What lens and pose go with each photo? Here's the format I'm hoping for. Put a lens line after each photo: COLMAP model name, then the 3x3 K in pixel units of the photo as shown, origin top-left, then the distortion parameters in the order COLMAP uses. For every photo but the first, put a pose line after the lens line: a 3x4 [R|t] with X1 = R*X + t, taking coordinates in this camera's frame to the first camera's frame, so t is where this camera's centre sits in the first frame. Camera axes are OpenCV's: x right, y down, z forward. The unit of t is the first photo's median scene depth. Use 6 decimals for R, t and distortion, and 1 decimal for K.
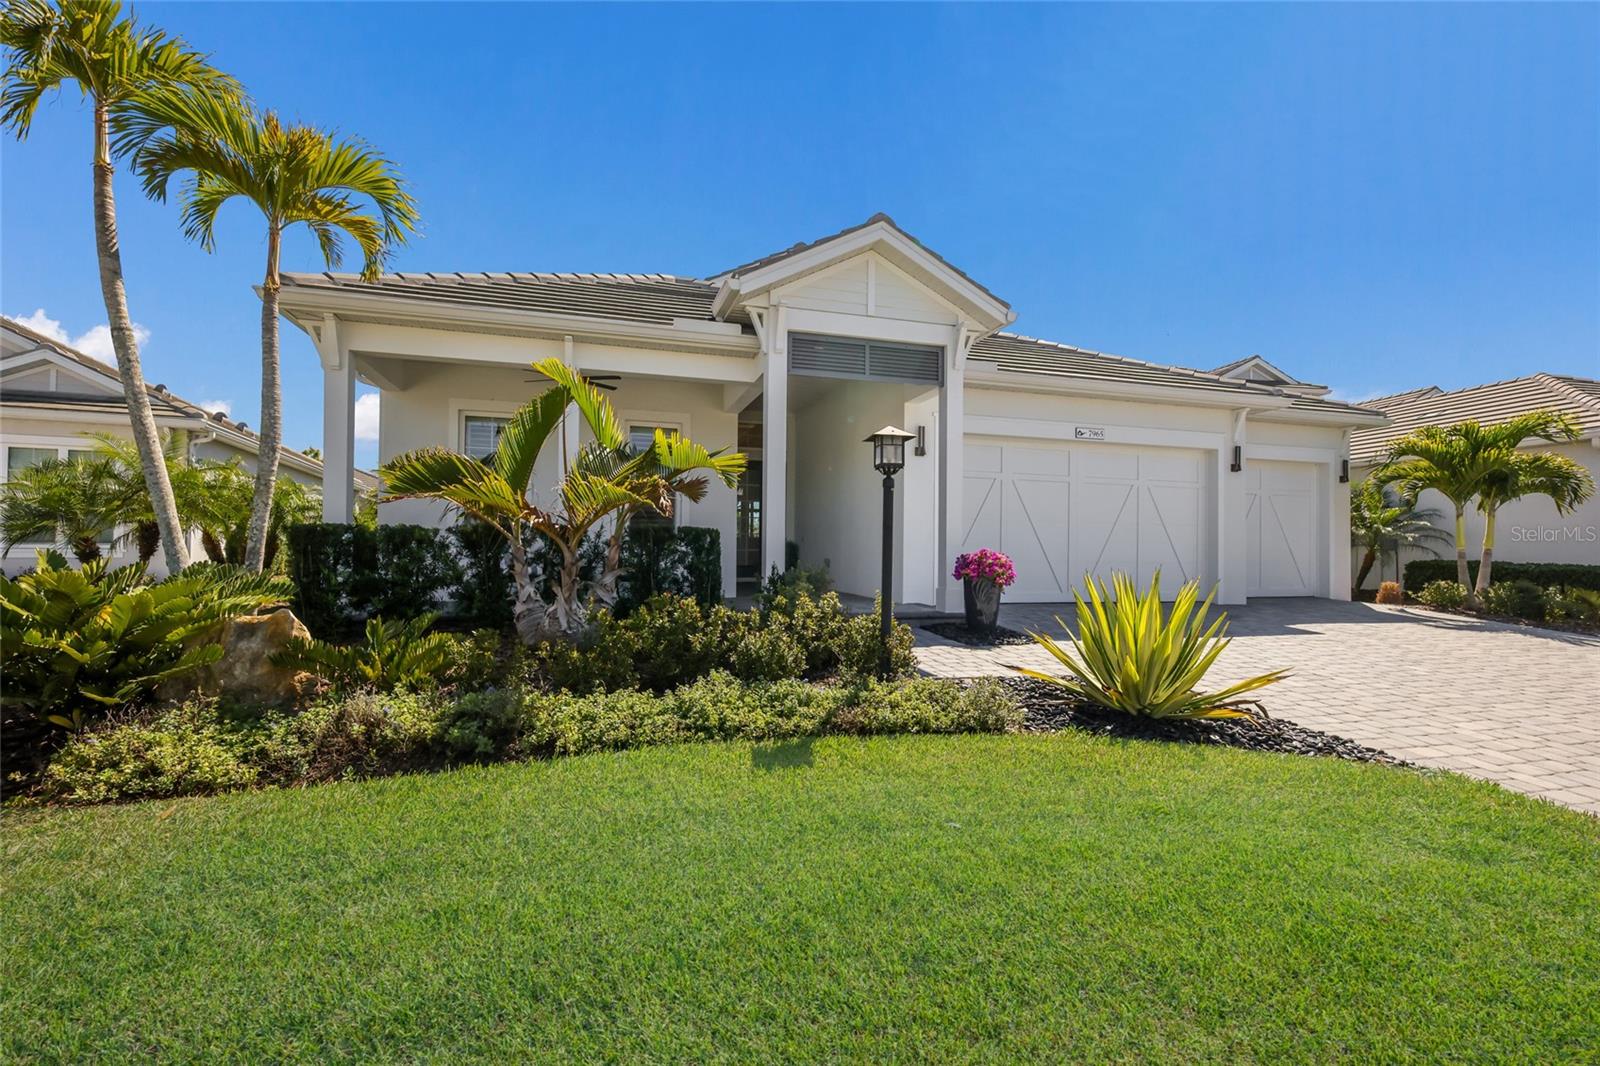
lens RADIAL K [[693.7, 0, 796.7], [0, 693.7, 549.4], [0, 0, 1]] dist [0.004003, 0.000017]
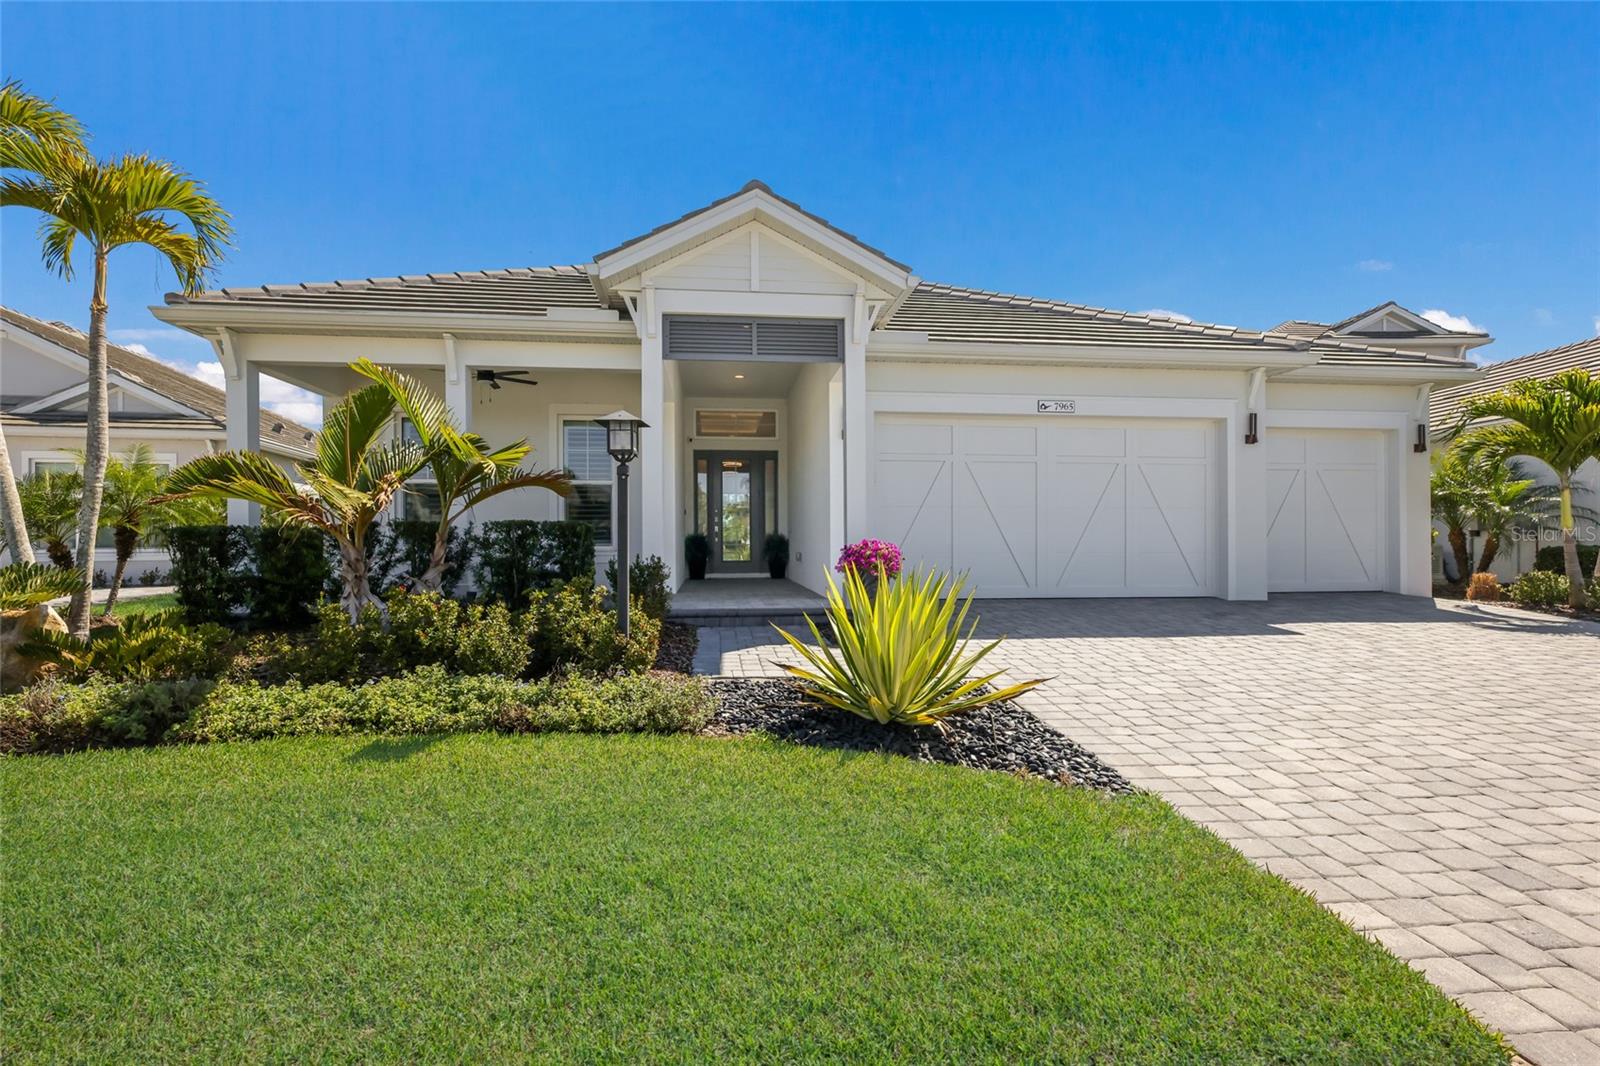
lens RADIAL K [[745.0, 0, 800.5], [0, 745.0, 551.1], [0, 0, 1]] dist [-0.001436, 0.001507]
pose [[0.986231, -0.014351, -0.164747, 0.331896], [0.015407, 0.999868, 0.005132, 0.007806], [0.164652, -0.007599, 0.986323, 0.022954]]
